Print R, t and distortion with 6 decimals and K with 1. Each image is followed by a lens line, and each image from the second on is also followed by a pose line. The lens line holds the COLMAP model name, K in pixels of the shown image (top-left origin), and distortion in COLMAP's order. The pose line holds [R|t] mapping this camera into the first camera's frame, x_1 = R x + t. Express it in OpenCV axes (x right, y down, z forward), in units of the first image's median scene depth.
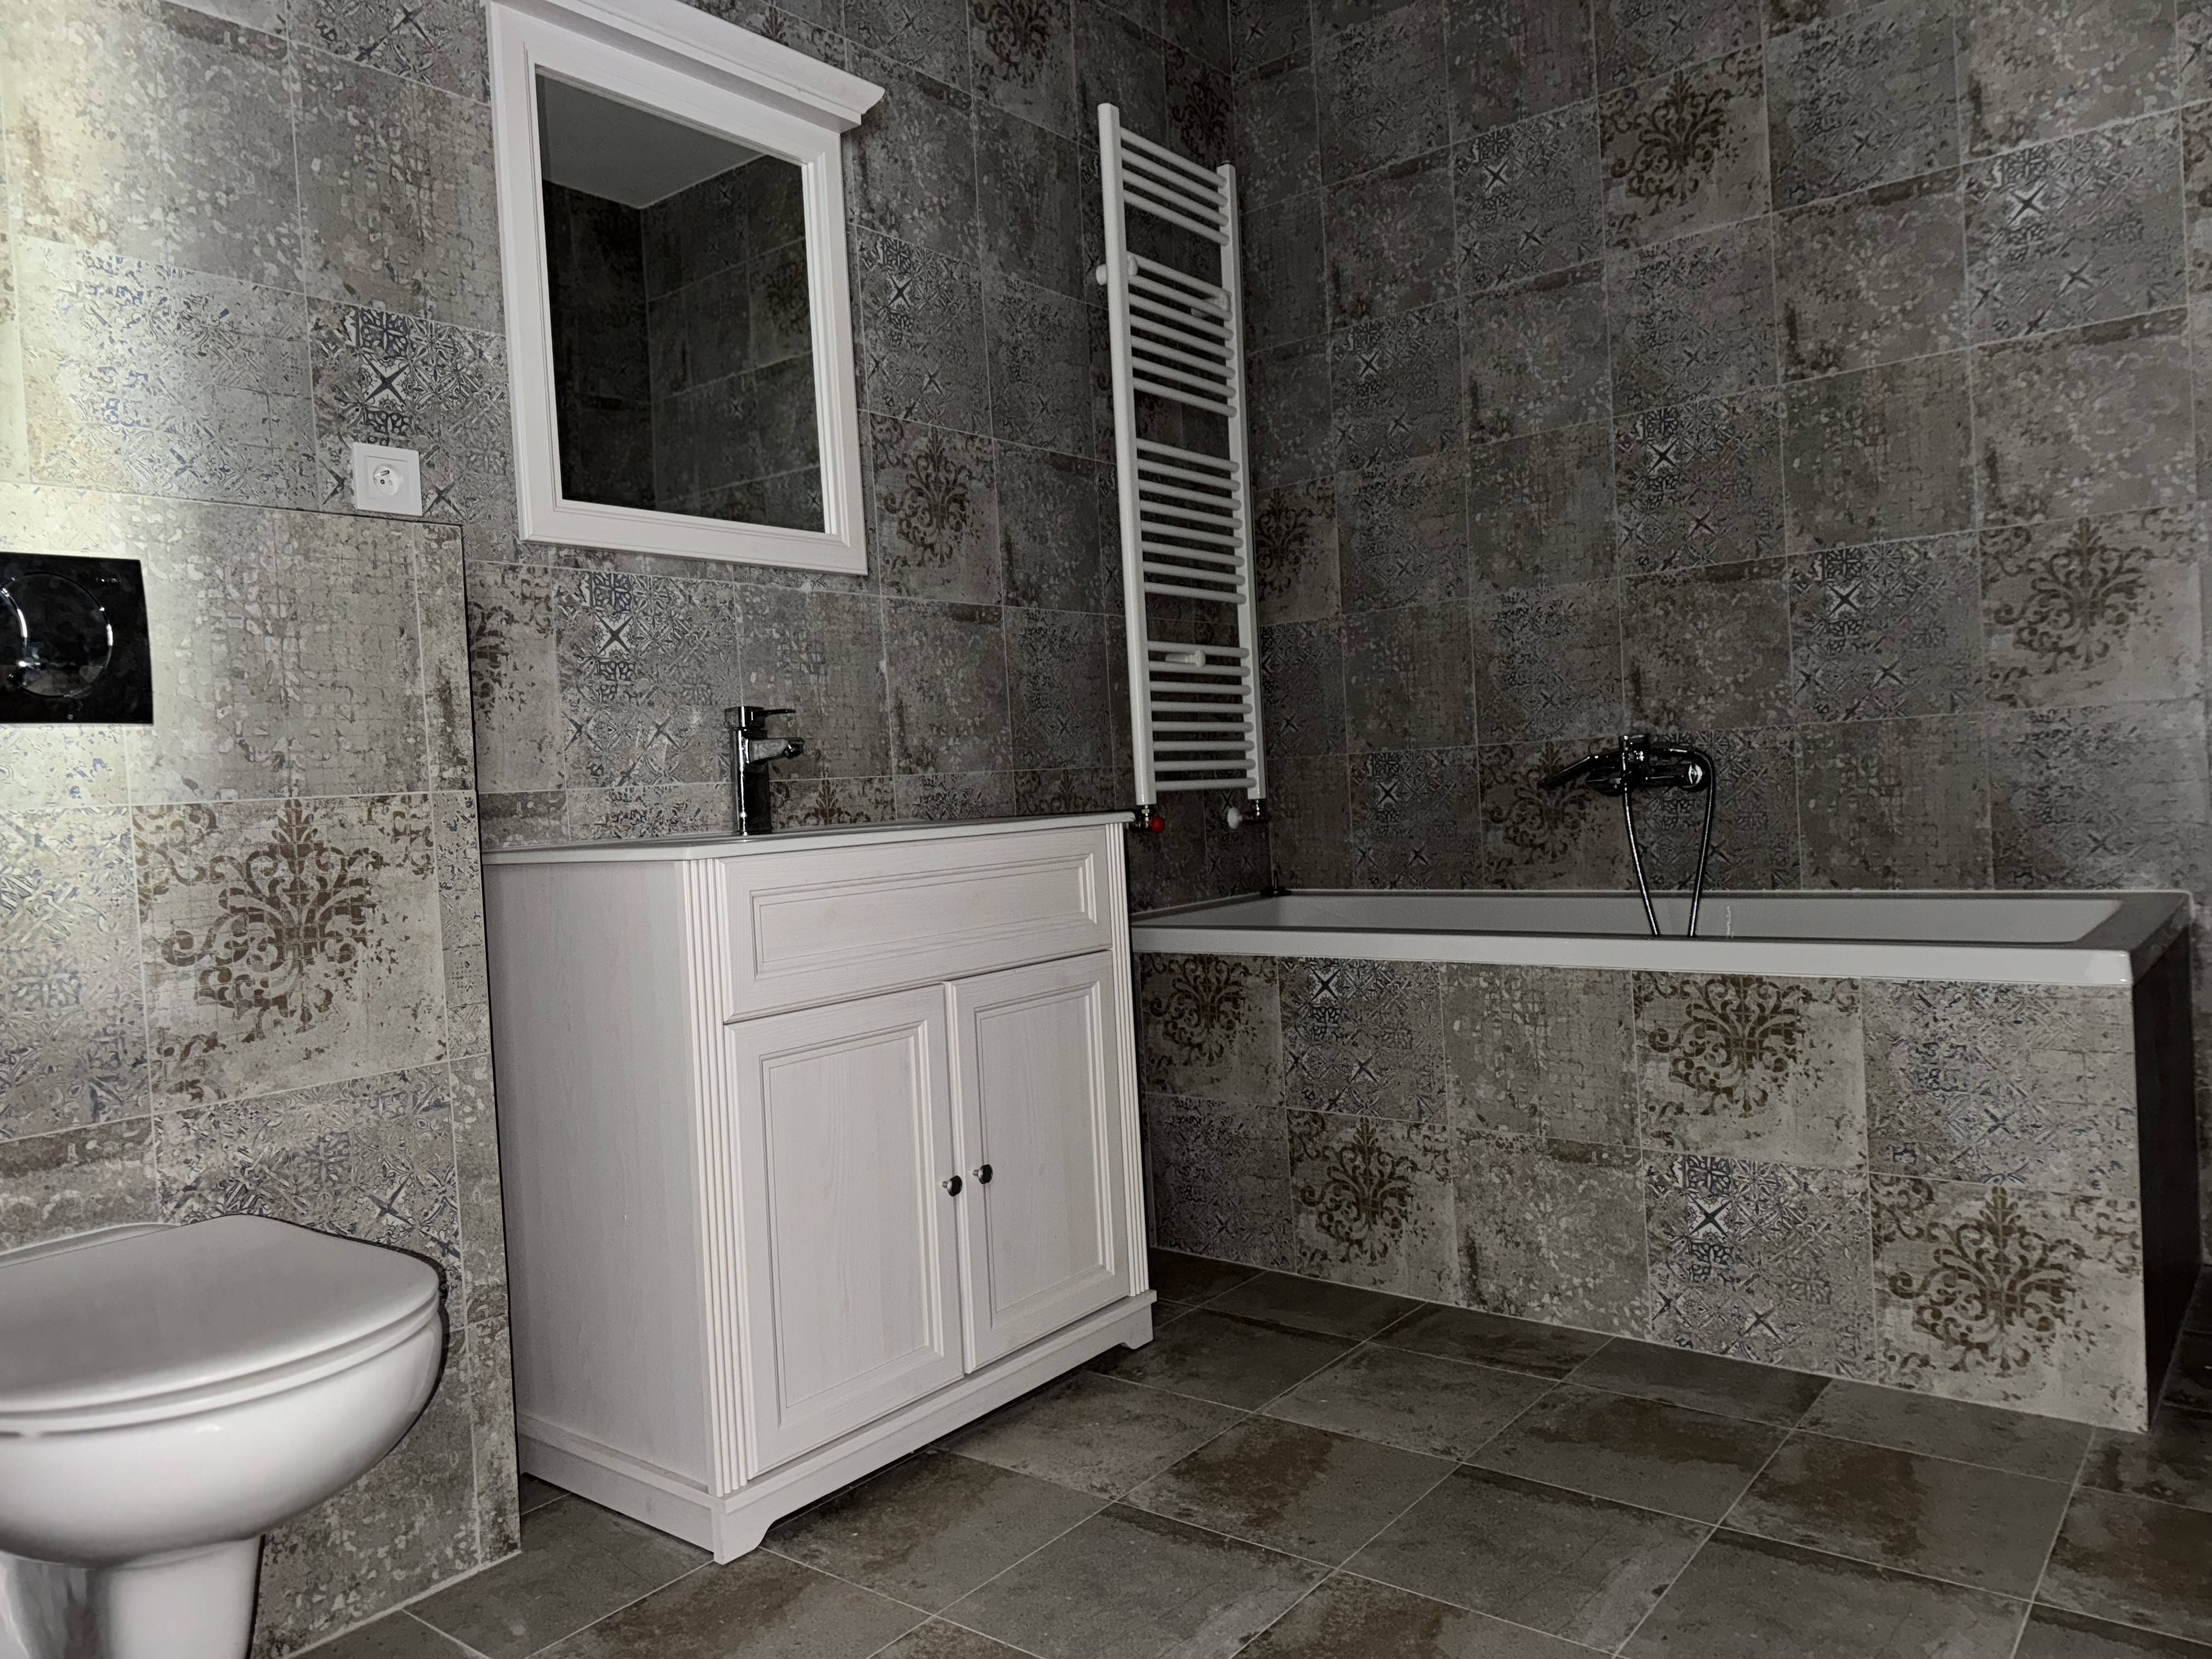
lens RADIAL K [[1556.1, 0, 1106.0], [0, 1556.1, 829.5], [0, 0, 1]] dist [0.055070, -0.093206]
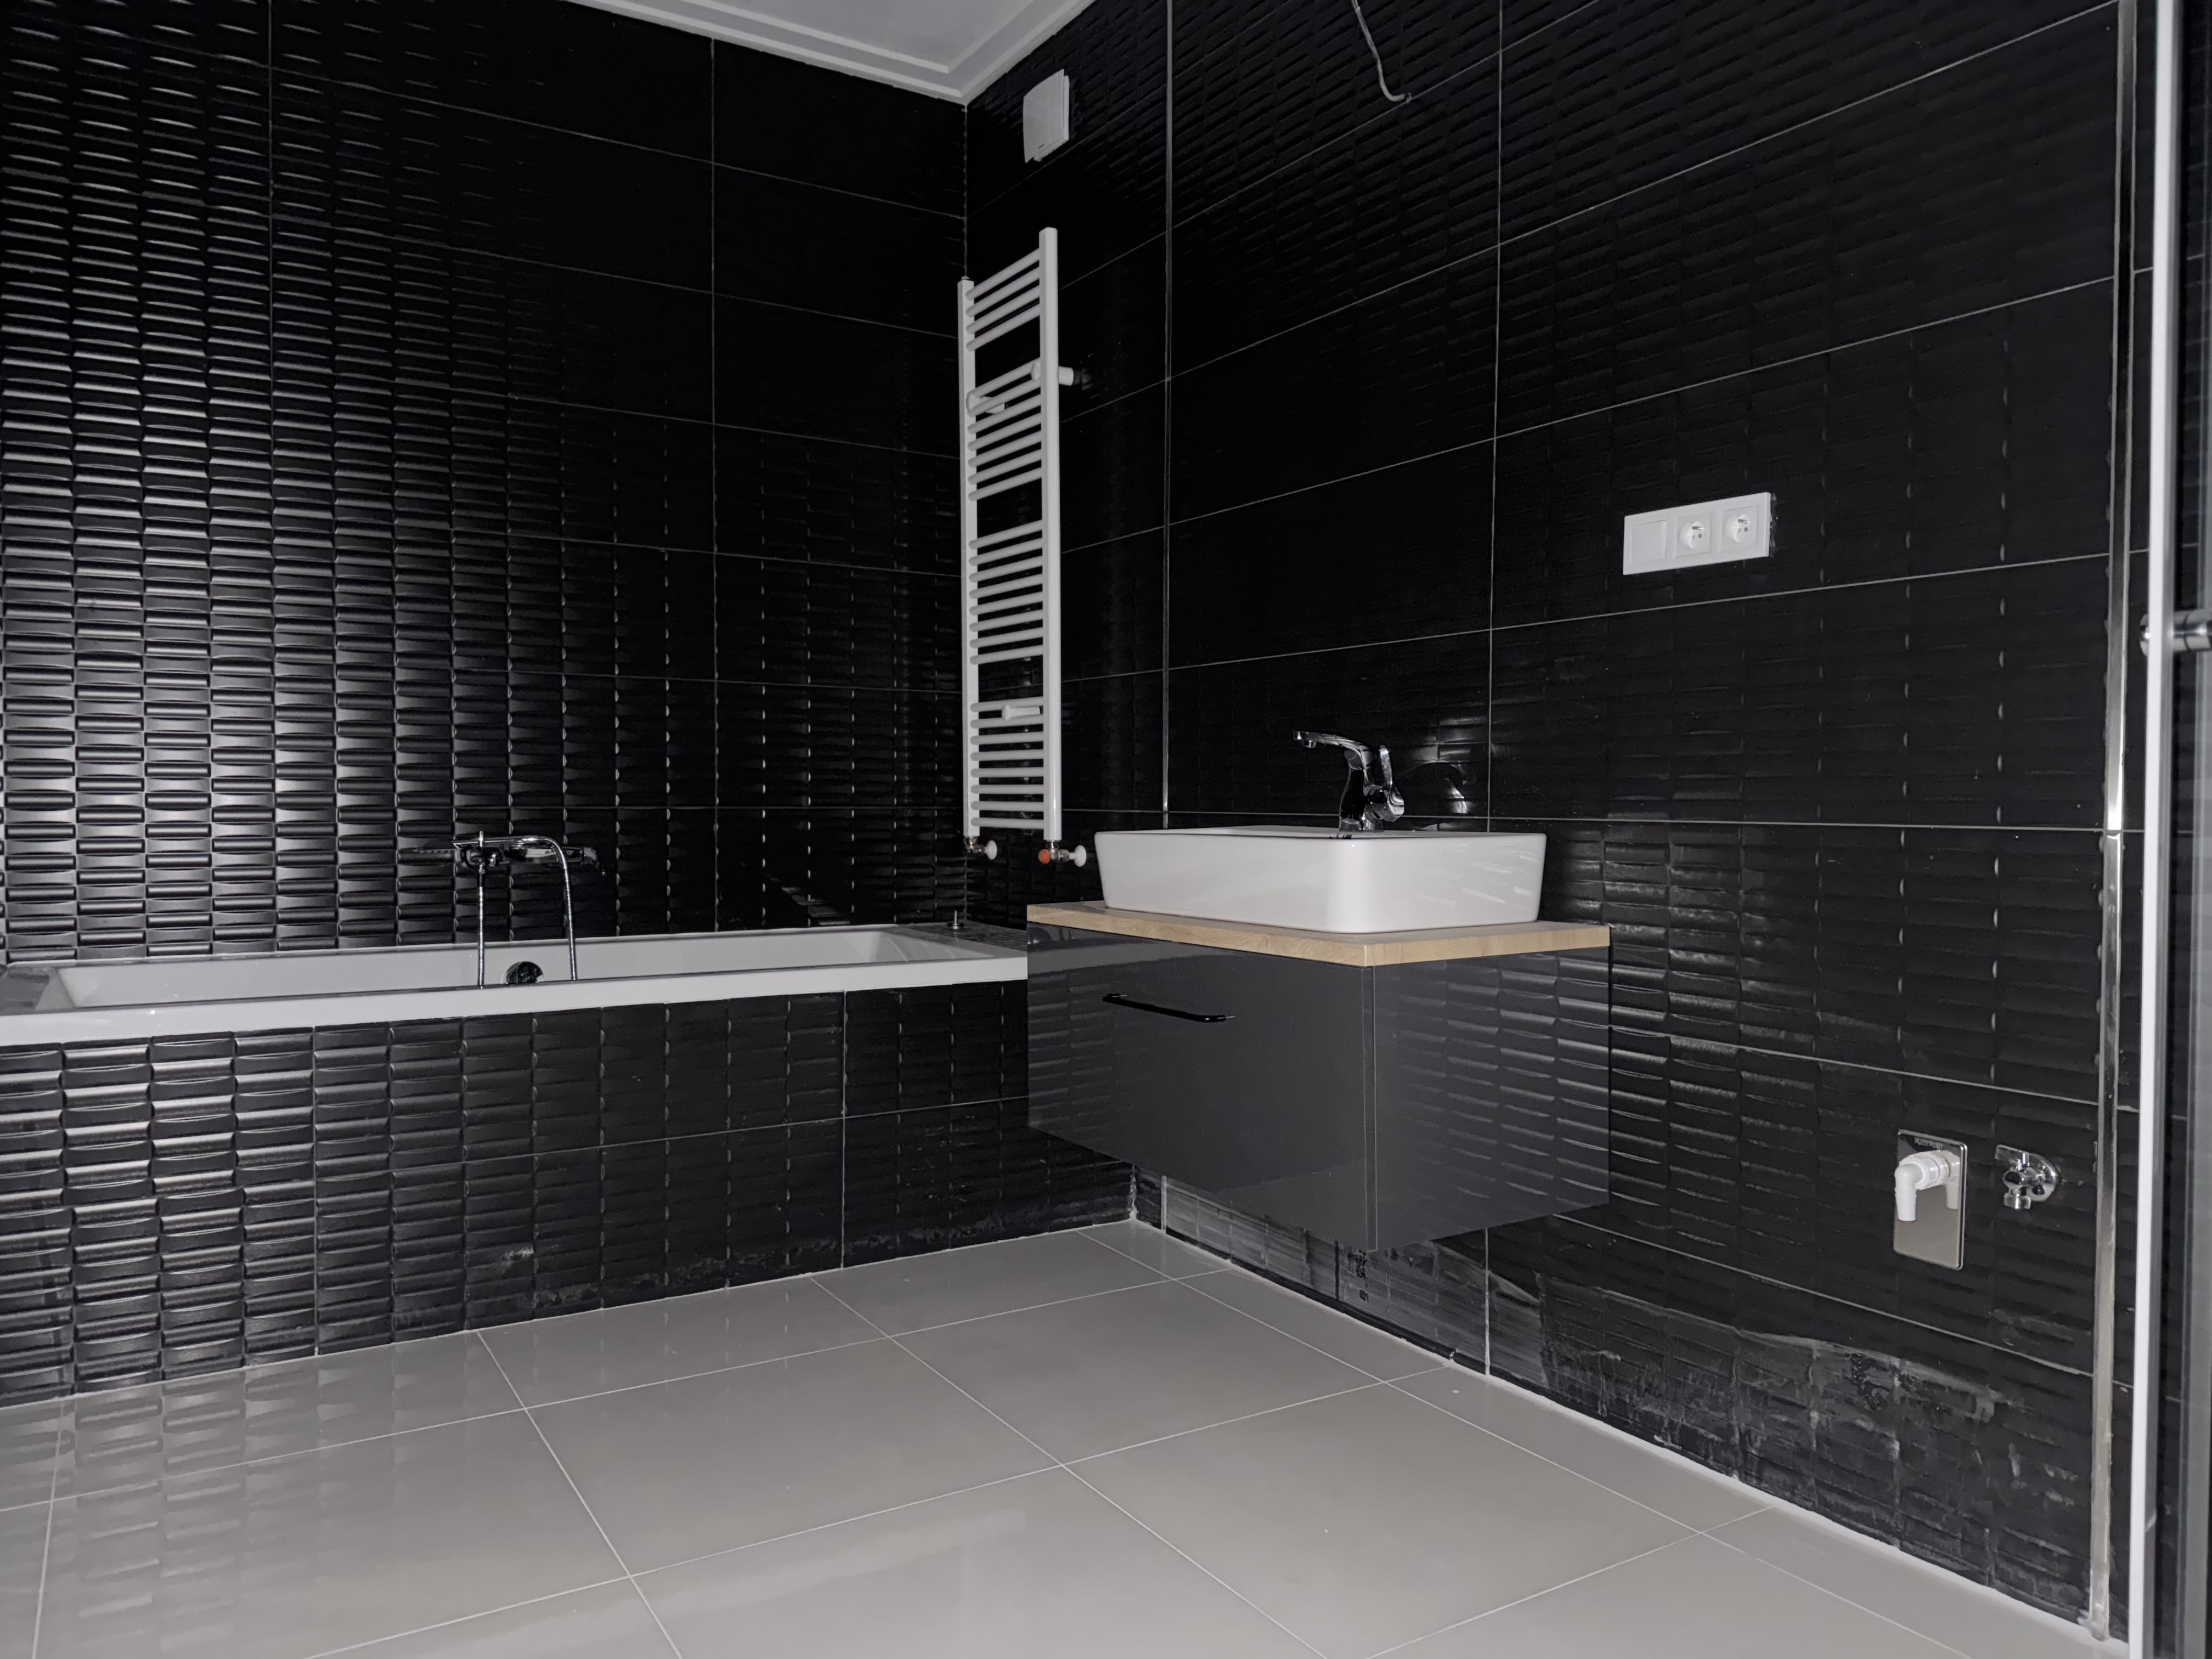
lens RADIAL K [[1556.1, 0, 1106.0], [0, 1556.1, 829.5], [0, 0, 1]] dist [0.055070, -0.093206]
pose [[-0.340679, 0.075320, -0.937158, 1.128656], [-0.003193, 0.996687, 0.081265, -0.120237], [0.940174, 0.030678, -0.339310, 1.485375]]
